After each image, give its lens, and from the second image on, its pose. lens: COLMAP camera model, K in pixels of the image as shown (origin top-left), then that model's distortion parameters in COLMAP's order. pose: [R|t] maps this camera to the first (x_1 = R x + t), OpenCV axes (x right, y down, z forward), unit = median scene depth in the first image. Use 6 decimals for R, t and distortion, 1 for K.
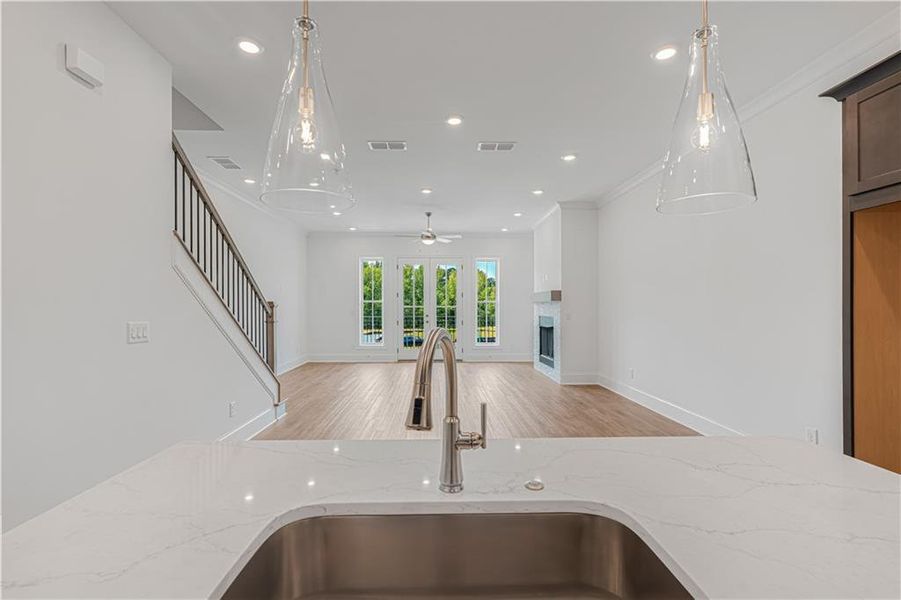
lens RADIAL K [[406.3, 0, 447.8], [0, 406.3, 307.9], [0, 0, 1]] dist [-0.001443, 0.000501]
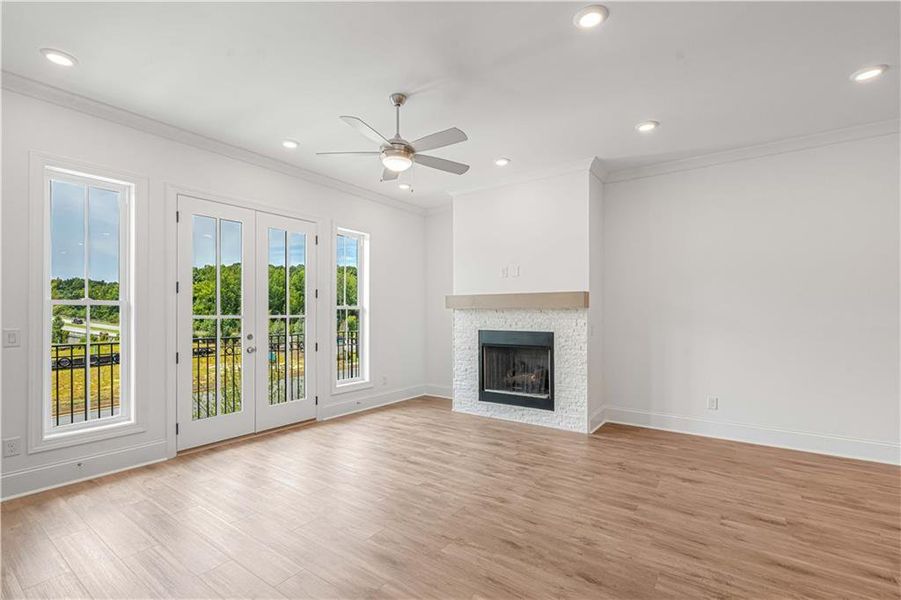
lens RADIAL K [[406.3, 0, 447.8], [0, 406.3, 307.9], [0, 0, 1]] dist [-0.001443, 0.000501]
pose [[0.605508, 0.014284, 0.795711, -0.331241], [0.001412, 0.999818, -0.019022, -0.004012], [-0.795838, 0.012641, 0.605378, 0.662086]]
